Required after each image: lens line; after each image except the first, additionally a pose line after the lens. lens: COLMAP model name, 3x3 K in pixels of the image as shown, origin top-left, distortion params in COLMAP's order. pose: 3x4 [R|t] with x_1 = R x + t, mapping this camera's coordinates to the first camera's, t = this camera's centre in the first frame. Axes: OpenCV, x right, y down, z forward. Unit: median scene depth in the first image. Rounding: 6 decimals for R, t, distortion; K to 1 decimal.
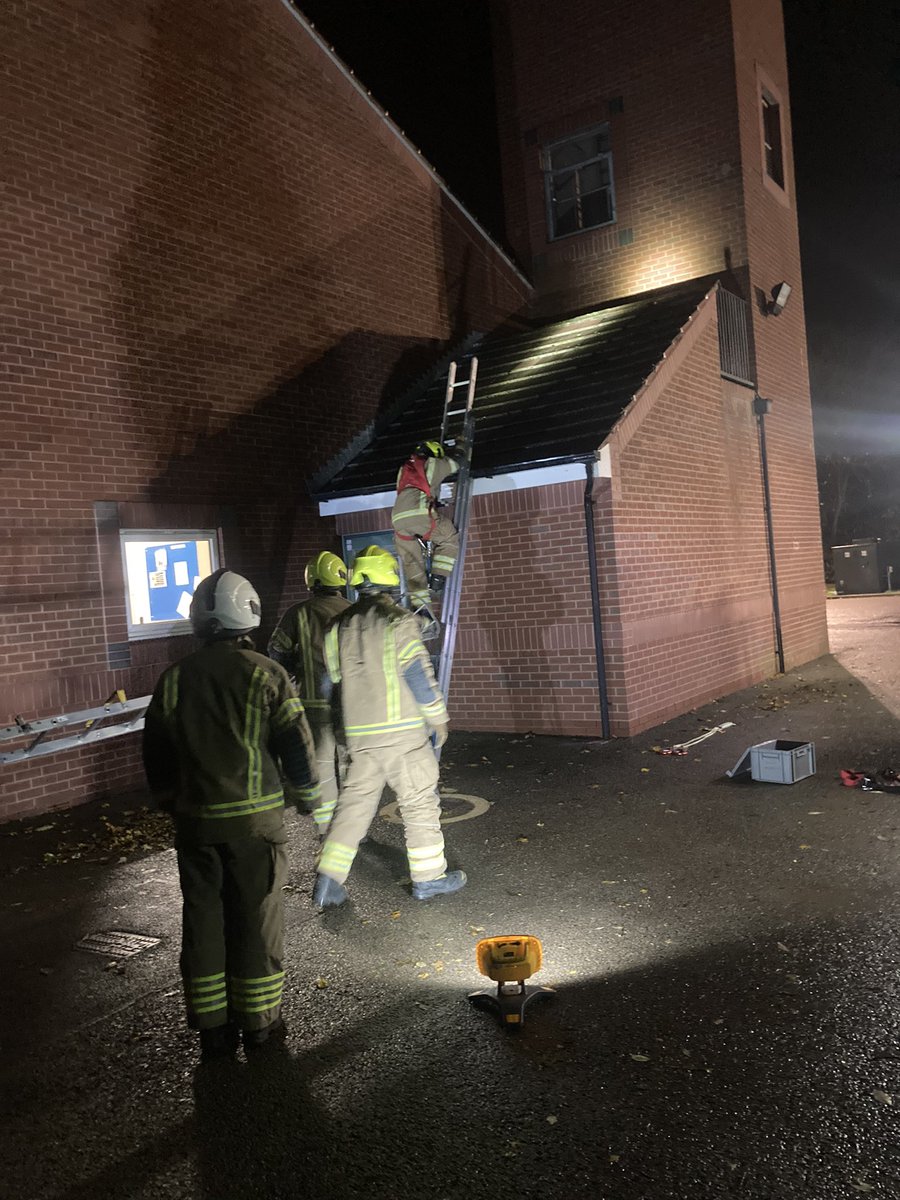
lens RADIAL K [[994.2, 0, 449.4], [0, 994.2, 595.6], [0, 0, 1]] dist [0.038360, 0.005811]
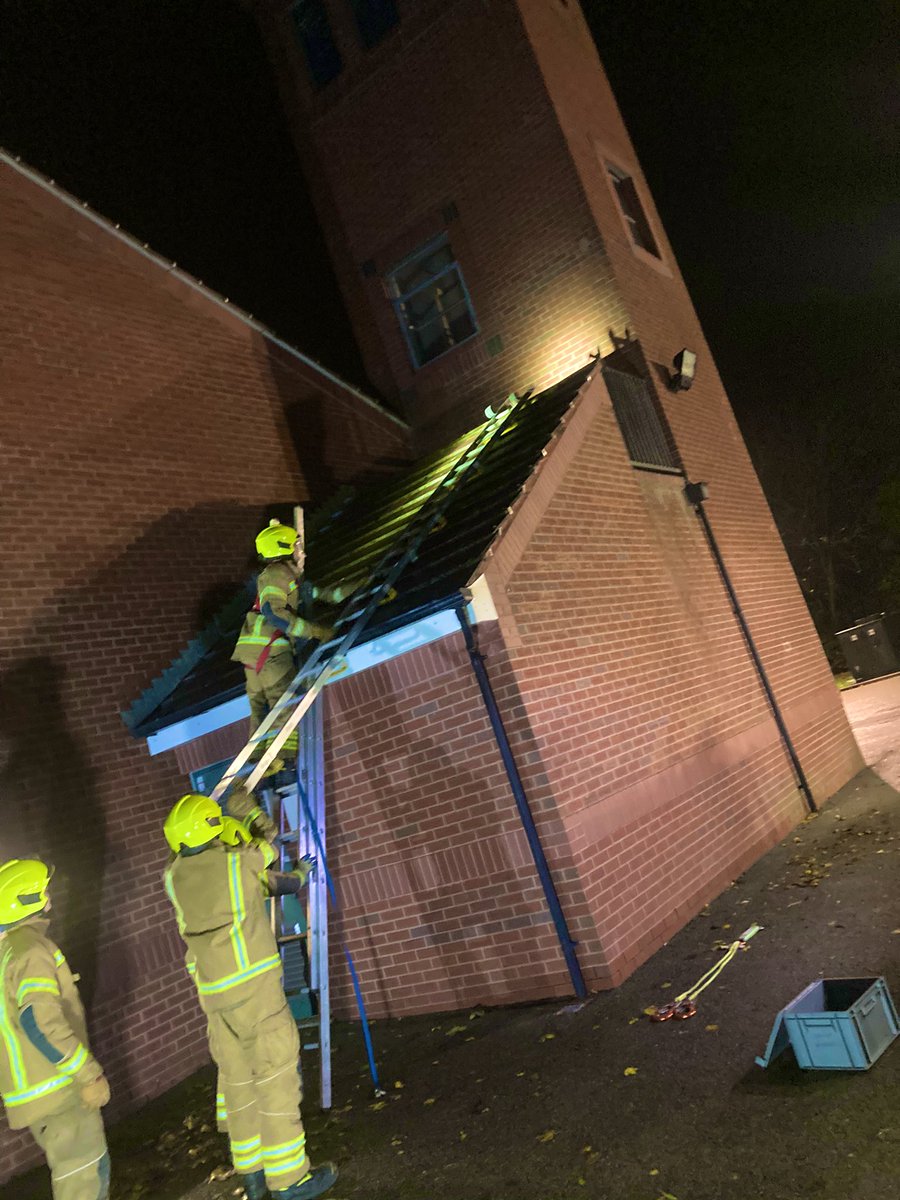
lens RADIAL K [[993.2, 0, 450.0], [0, 993.2, 600.0], [0, 0, 1]] dist [0.136314, -0.291869]
pose [[0.974556, -0.223695, 0.014148, 0.093539], [0.222940, 0.960870, -0.164400, -0.016518], [0.023181, 0.163371, 0.986292, 0.220407]]
